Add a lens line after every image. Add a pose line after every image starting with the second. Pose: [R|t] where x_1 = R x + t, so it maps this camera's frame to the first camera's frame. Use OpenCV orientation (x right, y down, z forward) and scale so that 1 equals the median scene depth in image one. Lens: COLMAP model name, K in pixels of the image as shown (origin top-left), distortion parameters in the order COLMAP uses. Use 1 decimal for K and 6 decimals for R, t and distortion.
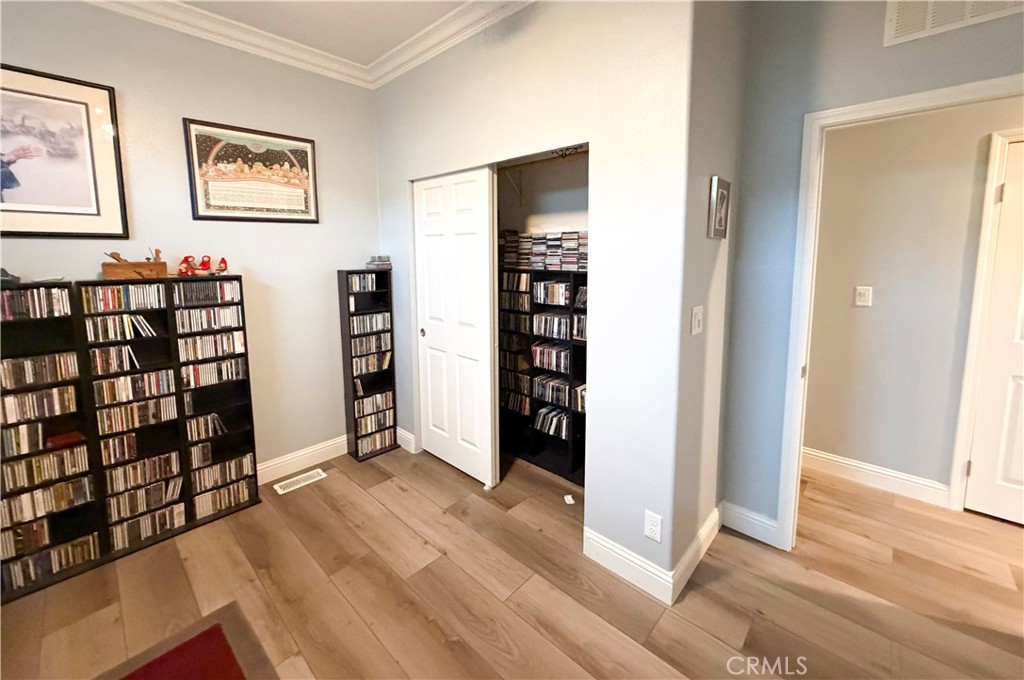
lens RADIAL K [[406.5, 0, 514.5], [0, 406.5, 296.1], [0, 0, 1]] dist [0.000339, 0.000018]
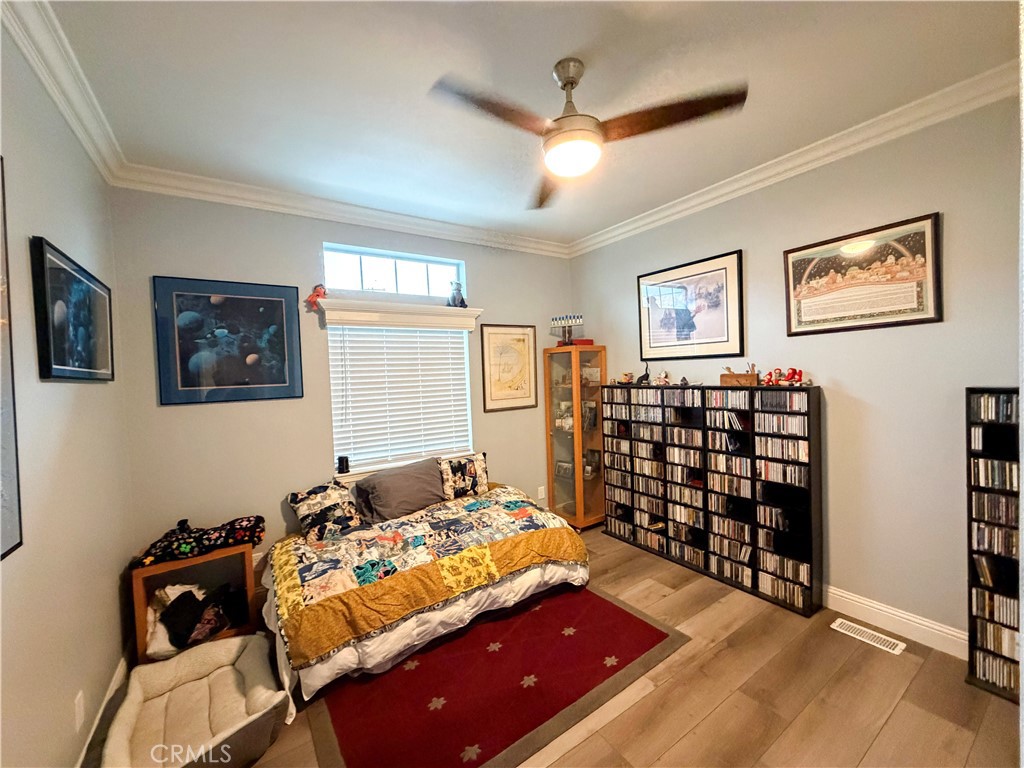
lens RADIAL K [[417.8, 0, 512.0], [0, 417.8, 384.0], [0, 0, 1]] dist [-0.000961, -0.000213]
pose [[-0.236207, 0.040053, -0.970877, 0.572298], [-0.068702, 0.995961, 0.057803, -0.074234], [0.969271, 0.080355, -0.232501, 0.564190]]
